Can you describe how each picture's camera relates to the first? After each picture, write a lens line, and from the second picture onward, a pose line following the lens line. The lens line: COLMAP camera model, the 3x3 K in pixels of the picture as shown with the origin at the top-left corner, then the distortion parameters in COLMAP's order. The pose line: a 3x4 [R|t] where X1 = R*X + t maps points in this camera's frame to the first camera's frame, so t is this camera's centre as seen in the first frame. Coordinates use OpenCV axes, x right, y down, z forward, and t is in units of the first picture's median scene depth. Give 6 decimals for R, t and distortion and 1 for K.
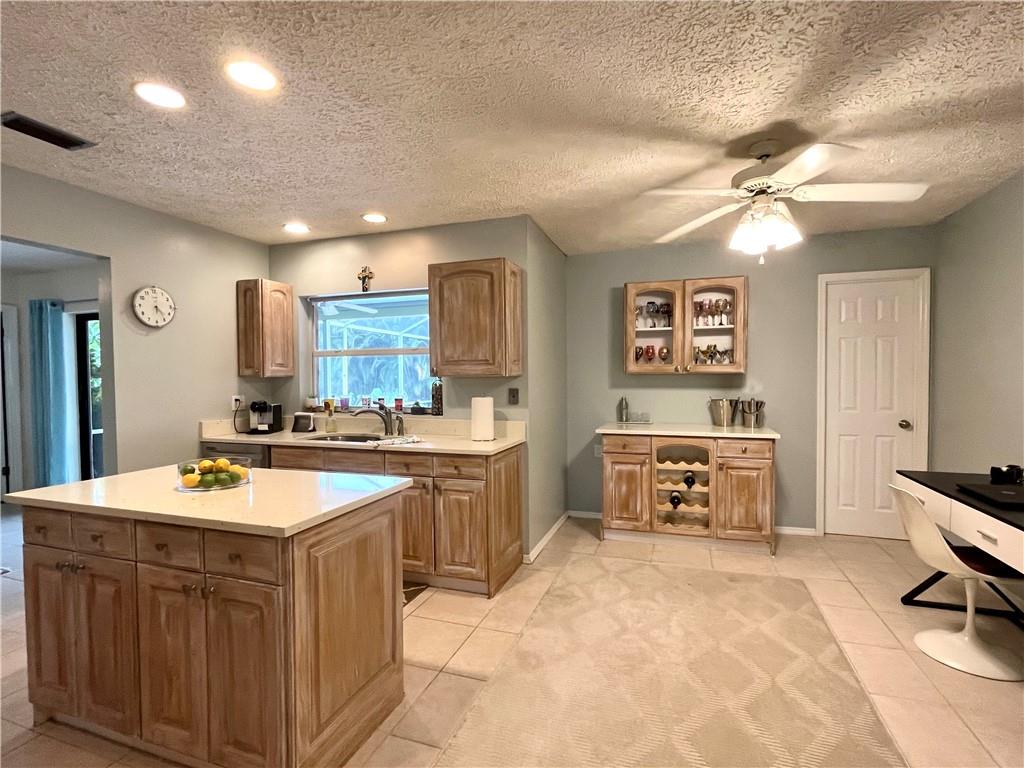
lens RADIAL K [[488.5, 0, 512.0], [0, 488.5, 384.0], [0, 0, 1]] dist [0.000404, 0.000231]
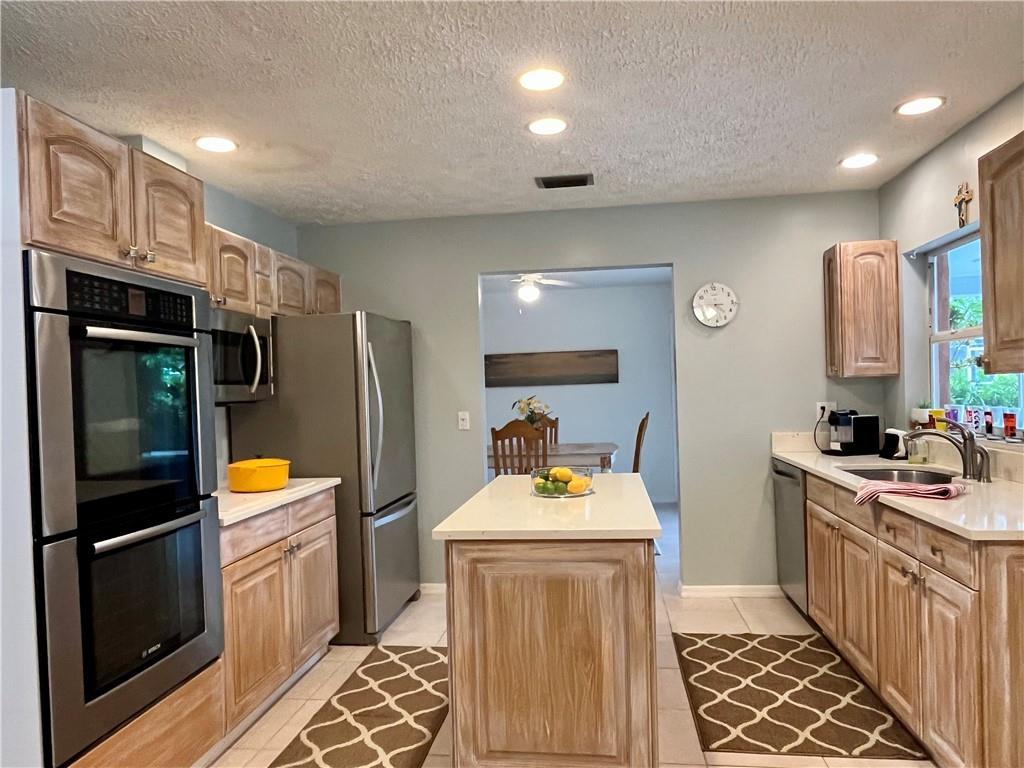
lens RADIAL K [[674.3, 0, 512.0], [0, 674.3, 384.0], [0, 0, 1]] dist [-0.026491, -0.001121]
pose [[0.196422, -0.009299, -0.980475, 0.401034], [0.013681, 0.999884, -0.006742, -0.004992], [0.980424, -0.012089, 0.196526, 0.348863]]
